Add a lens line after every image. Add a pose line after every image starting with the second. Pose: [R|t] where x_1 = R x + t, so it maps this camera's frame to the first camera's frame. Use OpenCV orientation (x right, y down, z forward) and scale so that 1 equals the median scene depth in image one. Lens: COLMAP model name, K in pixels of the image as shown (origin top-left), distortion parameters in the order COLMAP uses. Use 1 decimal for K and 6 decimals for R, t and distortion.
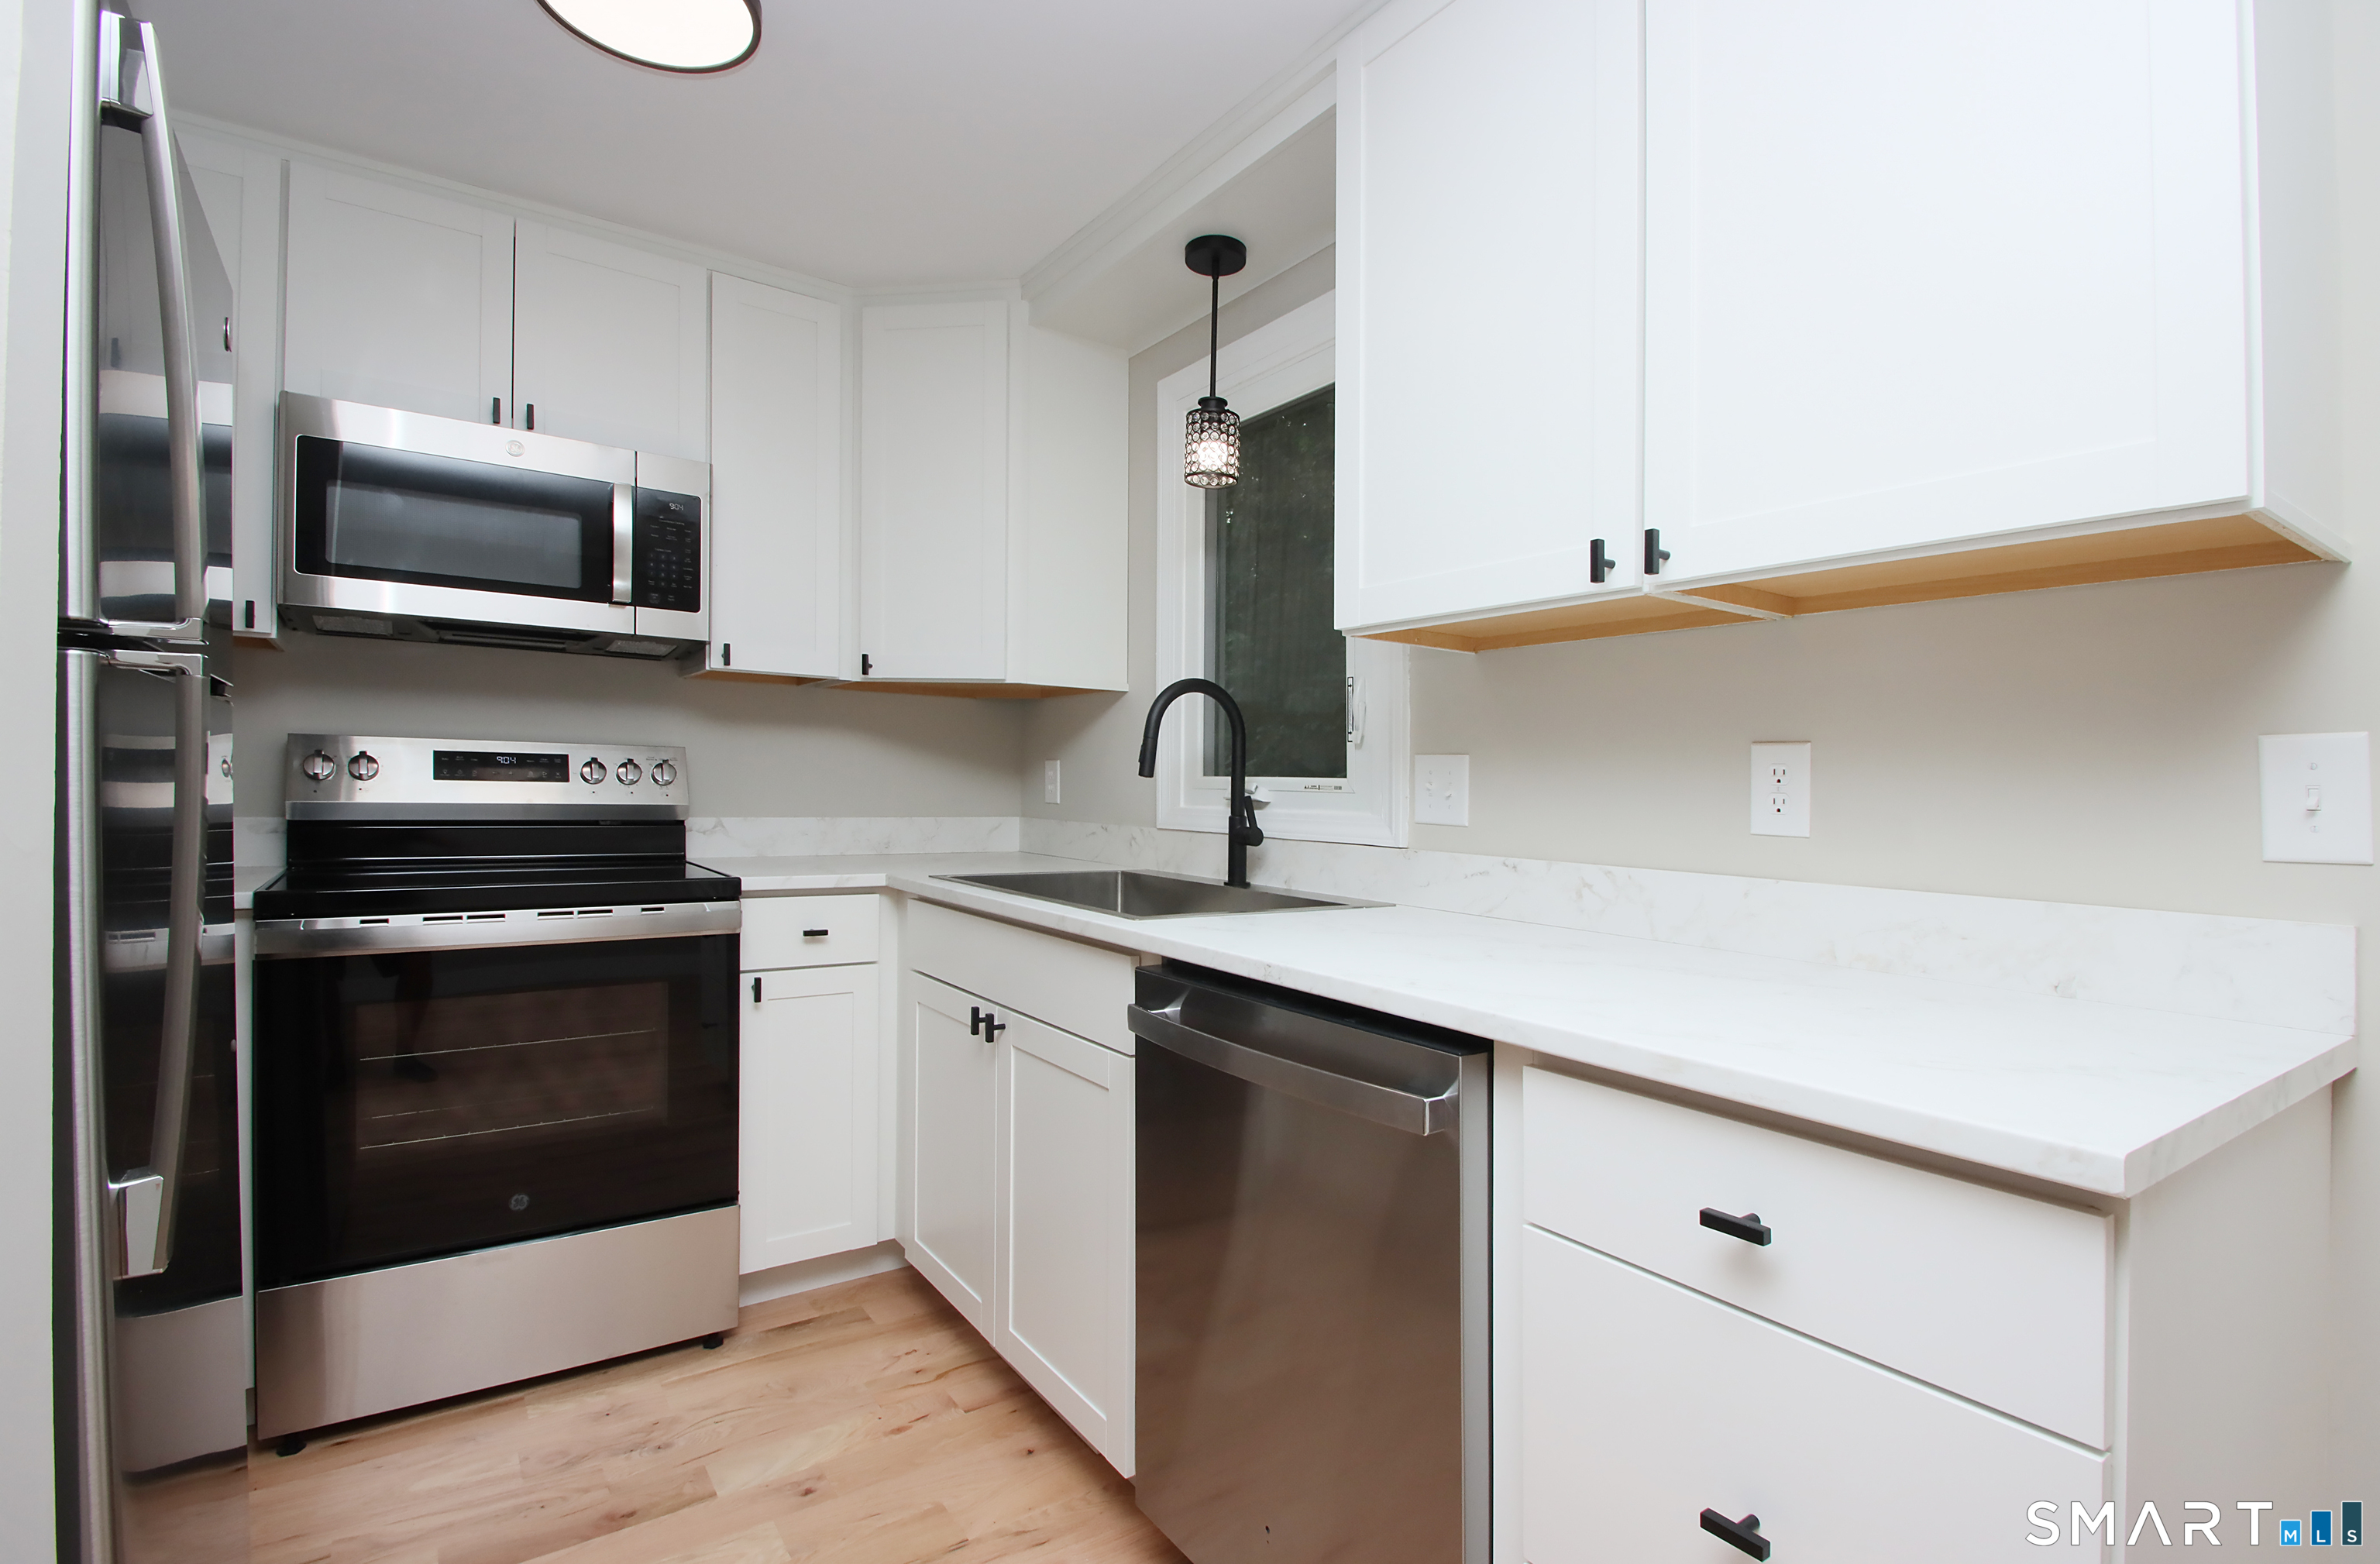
lens RADIAL K [[1140.9, 0, 1177.4], [0, 1140.9, 781.4], [0, 0, 1]] dist [0.000989, 0.000167]
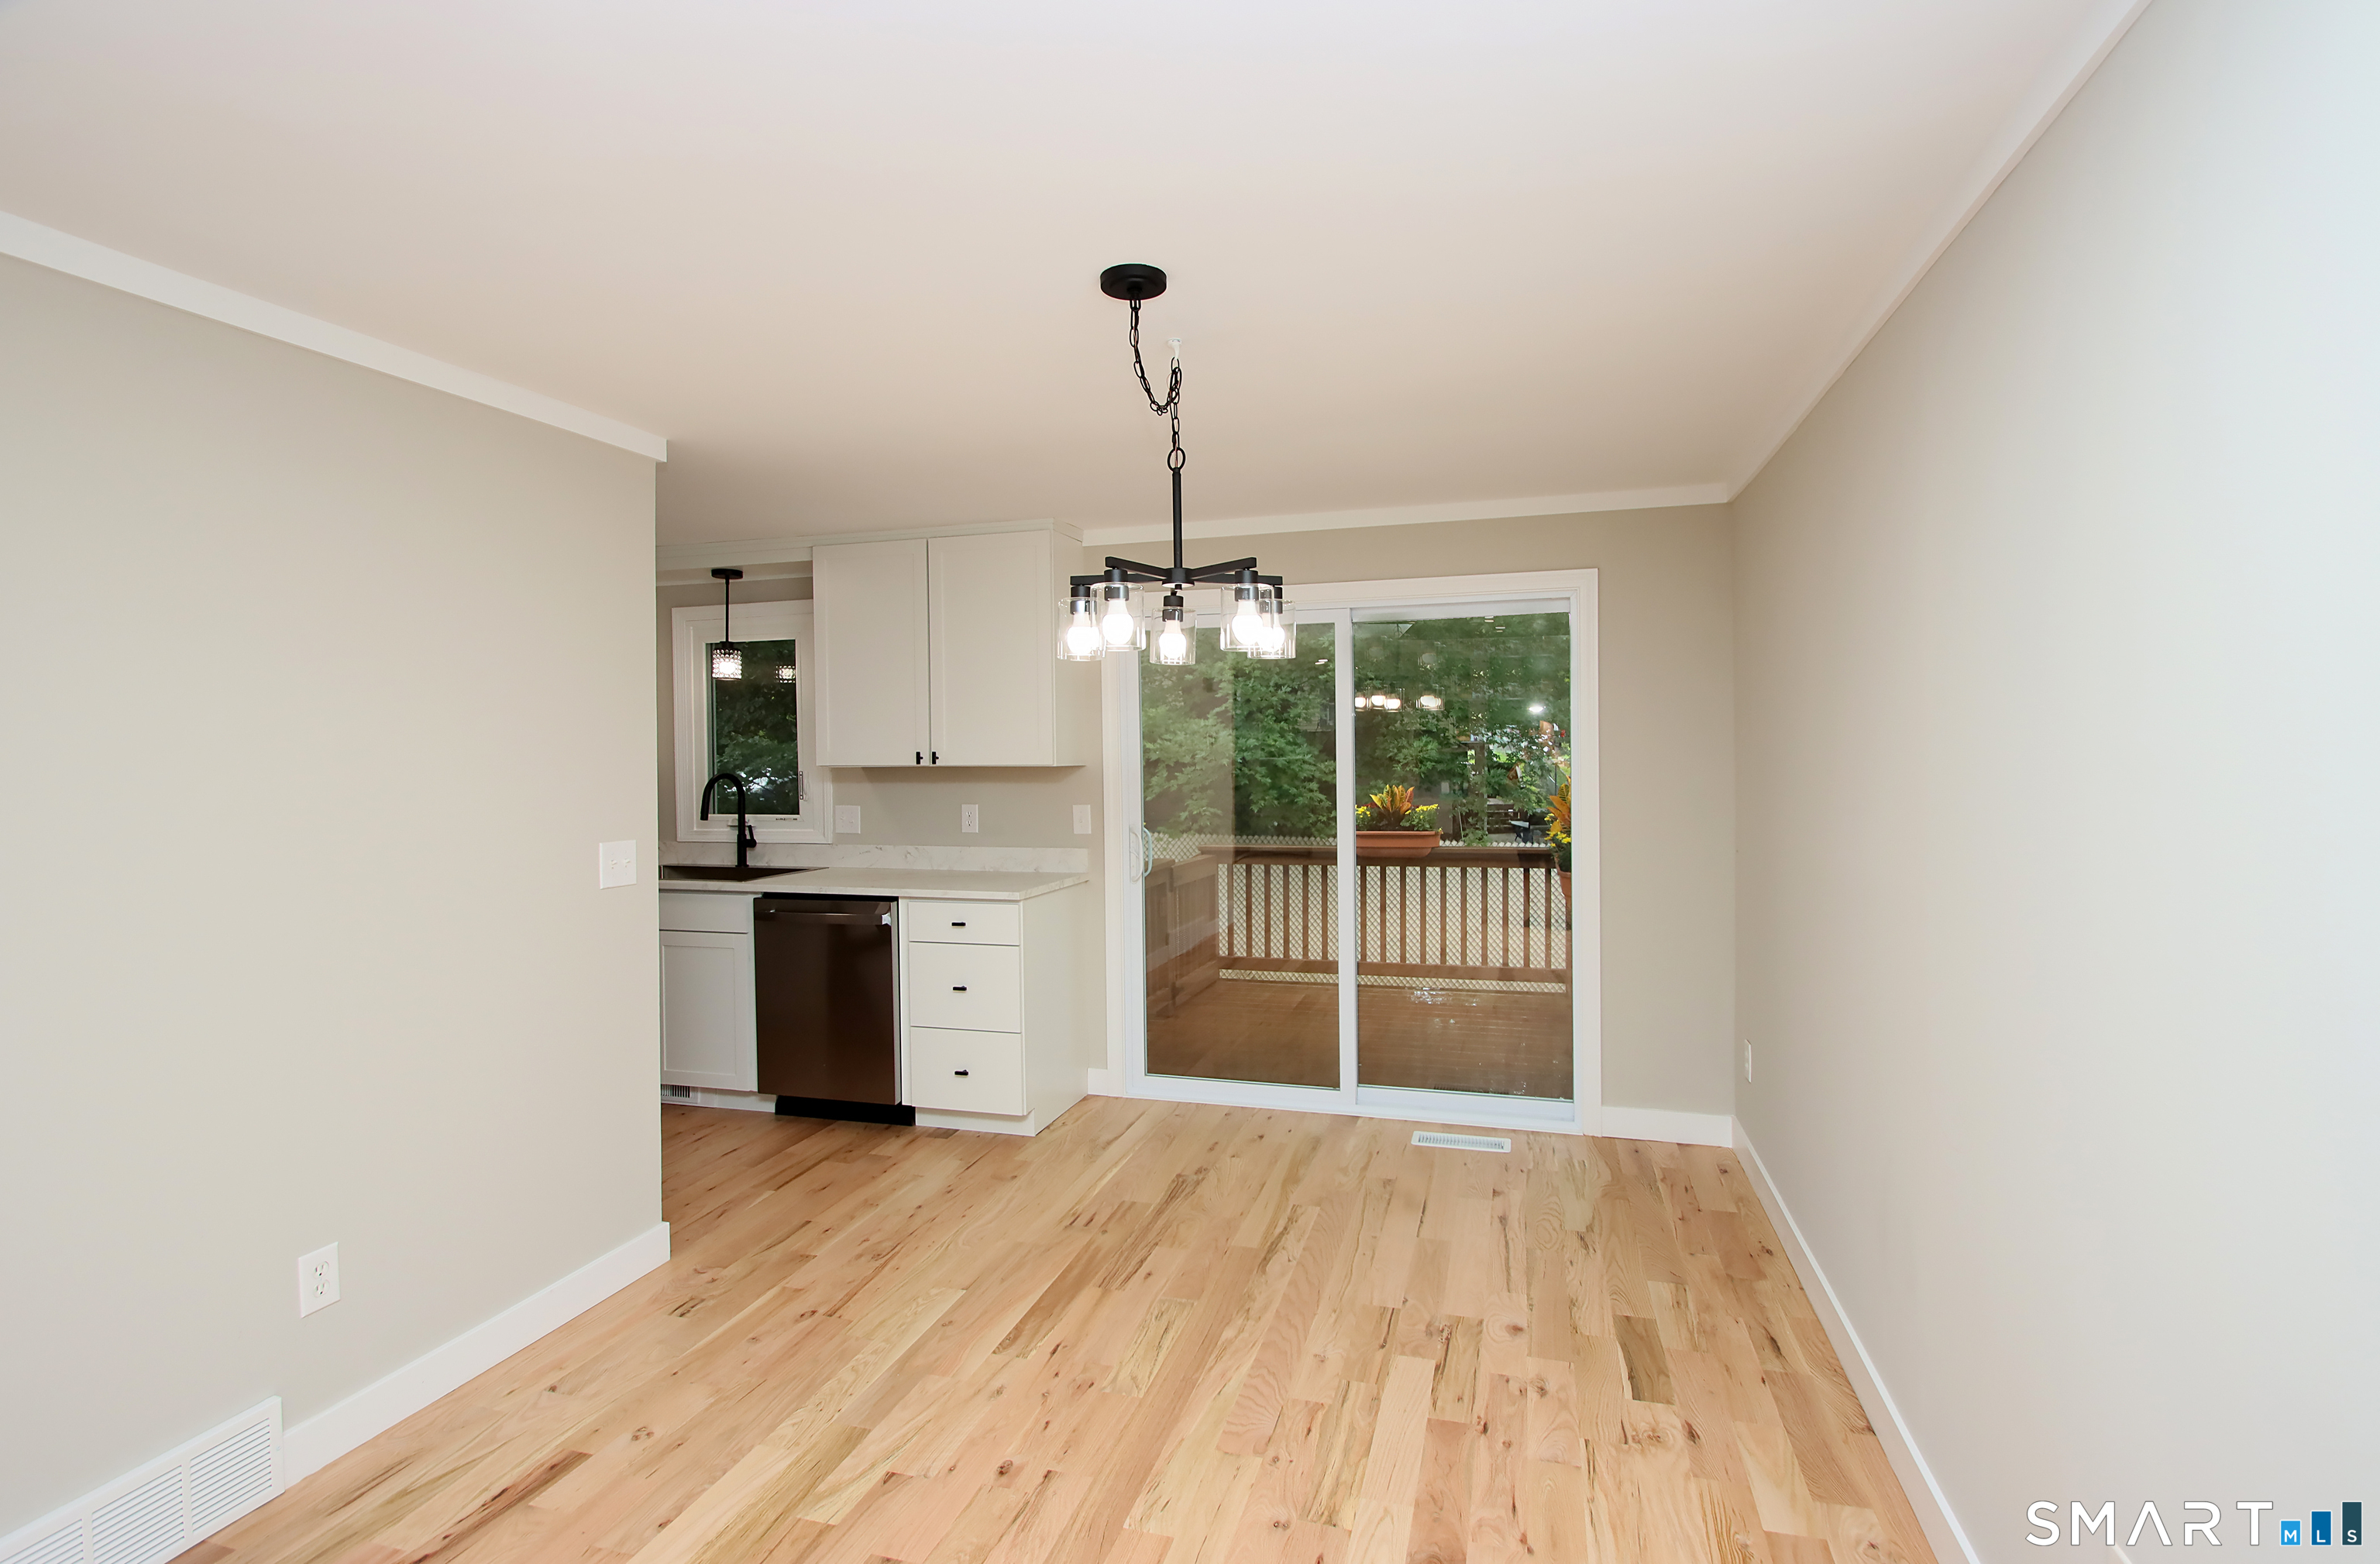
lens RADIAL K [[1140.9, 0, 1177.4], [0, 1140.9, 781.4], [0, 0, 1]] dist [0.000989, 0.000167]
pose [[0.789276, -0.036853, 0.612932, -0.651235], [0.022625, 0.999265, 0.030947, -0.122385], [-0.613622, -0.010558, 0.789529, -1.269199]]
